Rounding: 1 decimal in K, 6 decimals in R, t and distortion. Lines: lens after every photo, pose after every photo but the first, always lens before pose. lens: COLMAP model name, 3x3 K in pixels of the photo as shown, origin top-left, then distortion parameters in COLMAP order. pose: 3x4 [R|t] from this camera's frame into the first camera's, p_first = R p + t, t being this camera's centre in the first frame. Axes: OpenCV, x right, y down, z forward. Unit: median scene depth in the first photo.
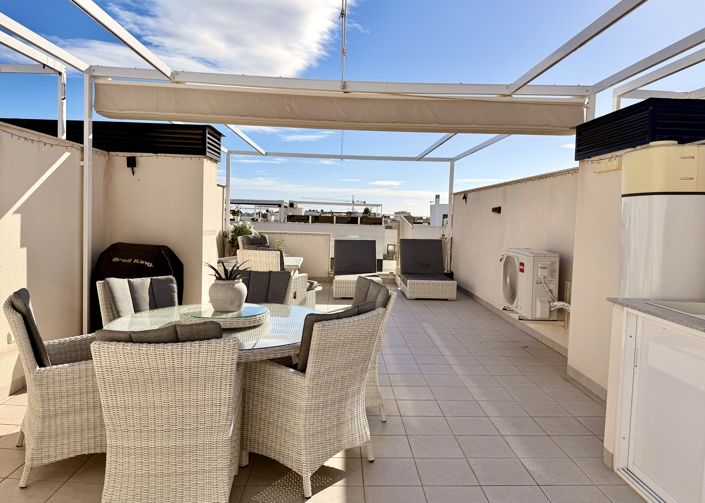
lens RADIAL K [[517.9, 0, 353.9], [0, 517.9, 244.1], [0, 0, 1]] dist [0.078569, -0.102568]
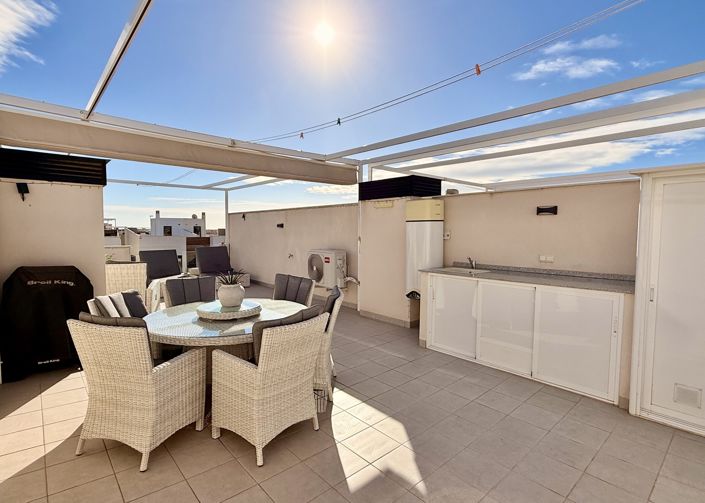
lens RADIAL K [[360.0, 0, 365.8], [0, 360.0, 252.9], [0, 0, 1]] dist [0.000486, 0.000093]
pose [[0.753342, -0.066206, 0.654288, -0.385015], [0.051693, 0.997803, 0.041446, -0.023536], [-0.655594, 0.002599, 0.755109, 0.017451]]
